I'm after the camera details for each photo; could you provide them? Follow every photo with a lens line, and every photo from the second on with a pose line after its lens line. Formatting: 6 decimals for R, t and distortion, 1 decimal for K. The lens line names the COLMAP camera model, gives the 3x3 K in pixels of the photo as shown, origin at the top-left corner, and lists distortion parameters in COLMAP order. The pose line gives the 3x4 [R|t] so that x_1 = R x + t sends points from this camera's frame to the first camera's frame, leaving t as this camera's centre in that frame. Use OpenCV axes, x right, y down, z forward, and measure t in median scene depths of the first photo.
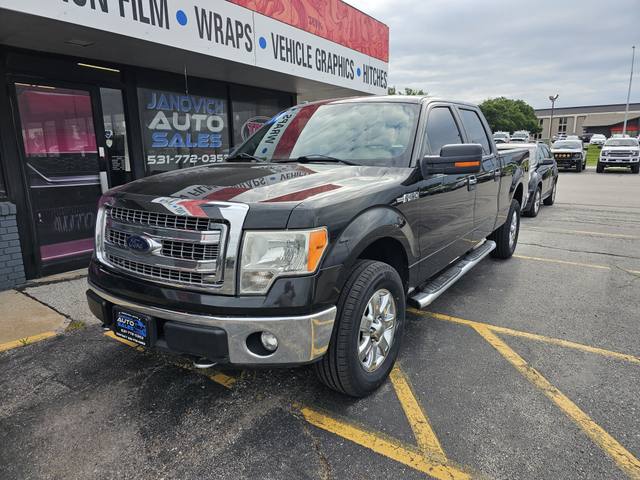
lens RADIAL K [[428.0, 0, 319.5], [0, 428.0, 246.8], [0, 0, 1]] dist [0.060254, -0.052572]
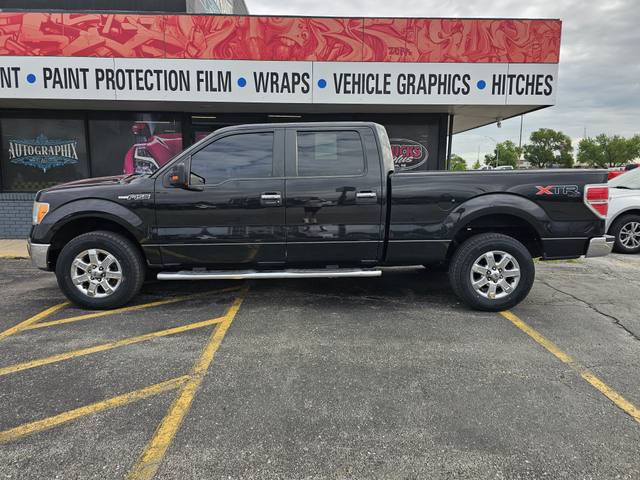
lens RADIAL K [[428.0, 0, 314.9], [0, 428.0, 237.1], [0, 0, 1]] dist [0.060254, -0.052572]
pose [[0.569483, 0.134950, -0.810850, 0.843945], [-0.190329, 0.981273, 0.029640, -0.065548], [0.799665, 0.137449, 0.584503, 0.294607]]
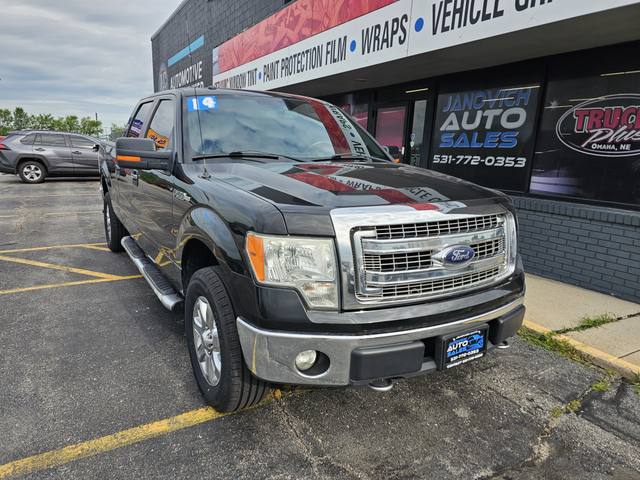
lens RADIAL K [[428.0, 0, 312.4], [0, 428.0, 245.3], [0, 0, 1]] dist [0.060254, -0.052572]
pose [[-0.454098, 0.193954, -0.869584, 0.730692], [-0.219601, 0.921540, 0.320219, -0.272988], [0.863464, 0.336372, -0.375877, 1.181408]]
